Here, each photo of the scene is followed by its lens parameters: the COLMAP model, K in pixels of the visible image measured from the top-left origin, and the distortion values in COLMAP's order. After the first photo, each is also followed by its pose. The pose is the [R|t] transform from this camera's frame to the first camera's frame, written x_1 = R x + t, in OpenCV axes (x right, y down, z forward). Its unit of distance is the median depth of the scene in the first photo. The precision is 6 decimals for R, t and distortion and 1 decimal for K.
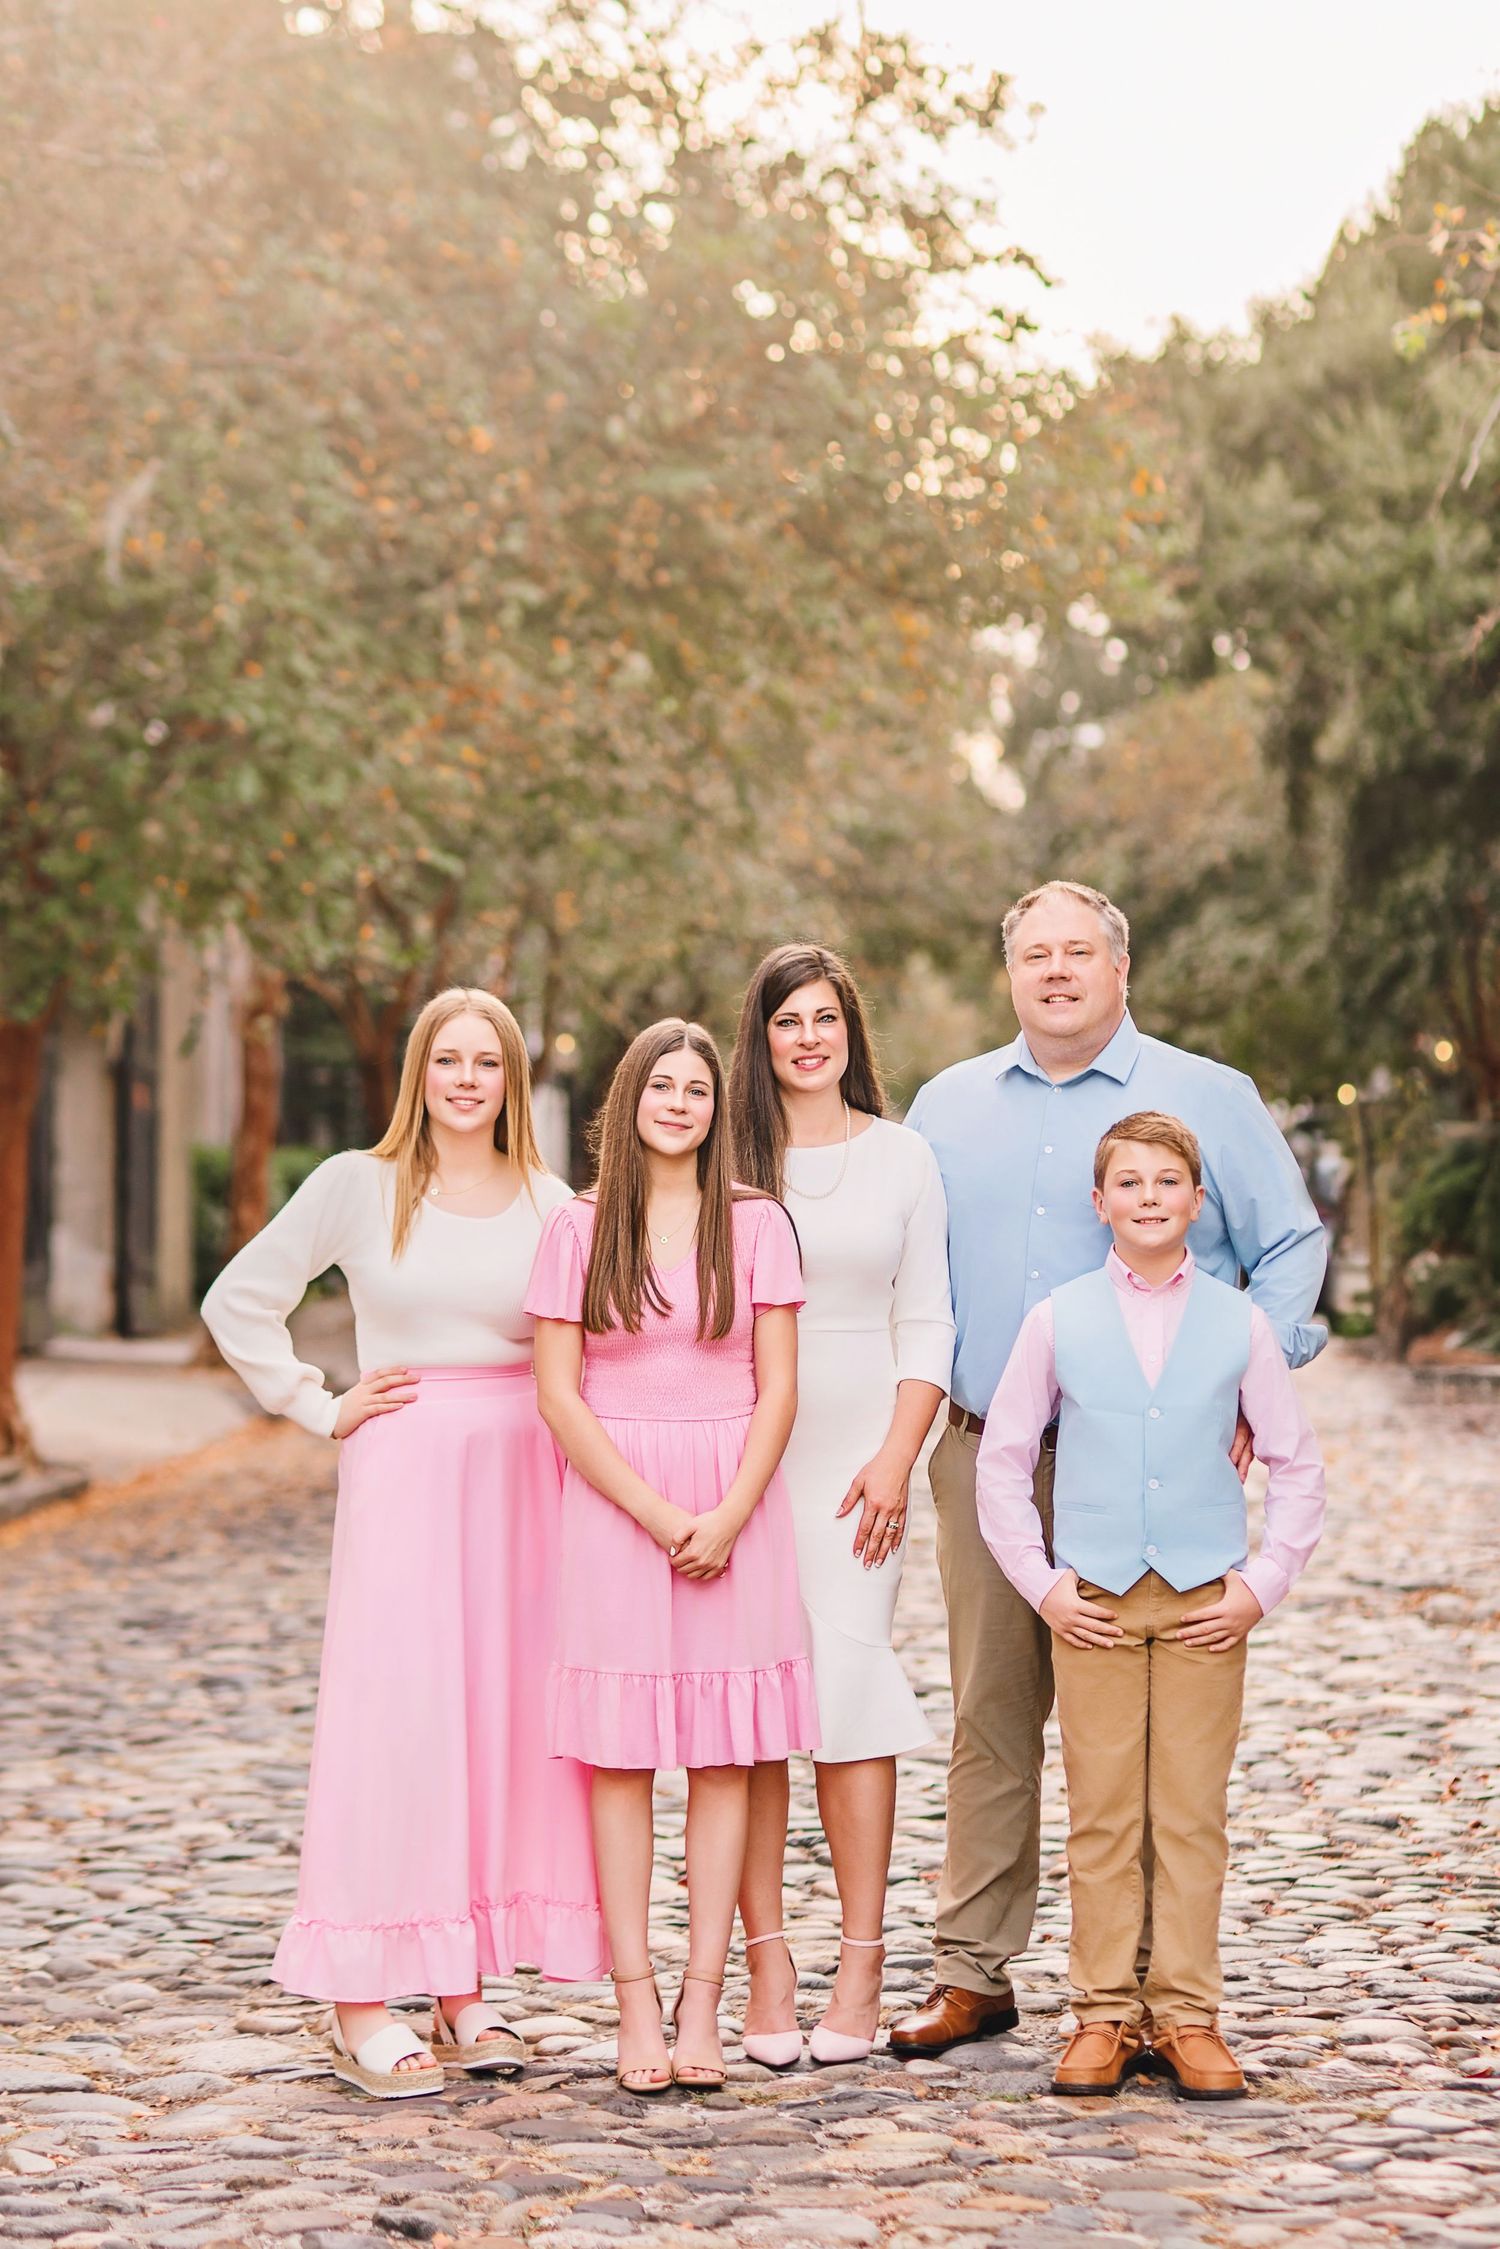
lens RADIAL K [[5383.1, 0, 744.4], [0, 5383.1, 1010.8], [0, 0, 1]] dist [0.247167, 0.055320]
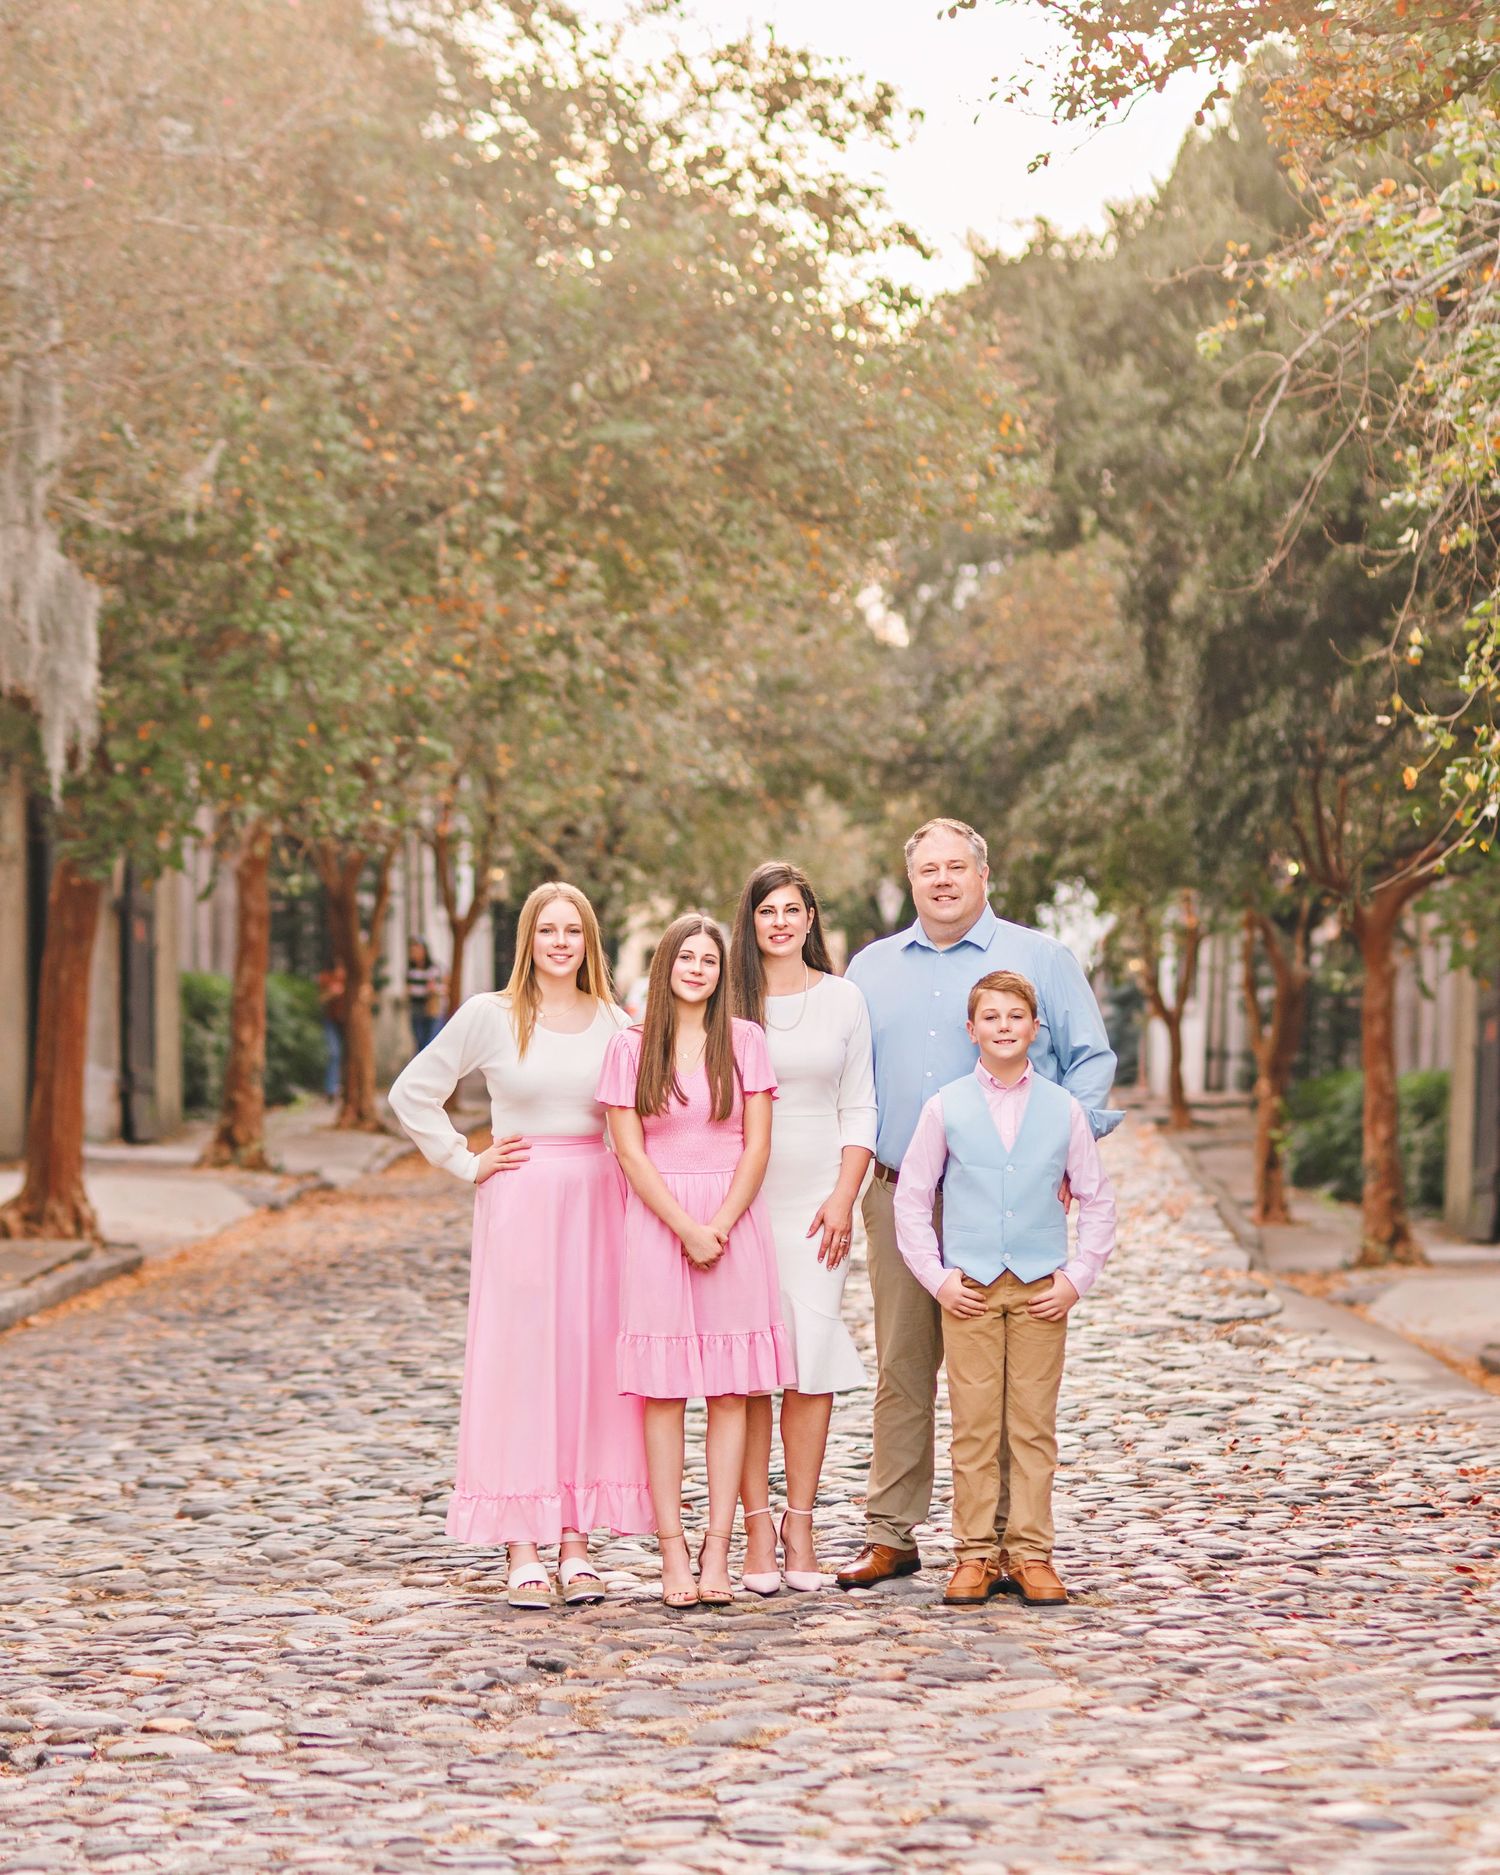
lens RADIAL K [[5897.7, 0, 743.8], [0, 5897.7, 878.3], [0, 0, 1]] dist [0.133068, 0.329840]
pose [[0.999646, -0.011265, 0.024095, -0.022562], [0.010908, 0.999830, 0.014878, -0.019821], [-0.024259, -0.014610, 0.999599, -0.397601]]
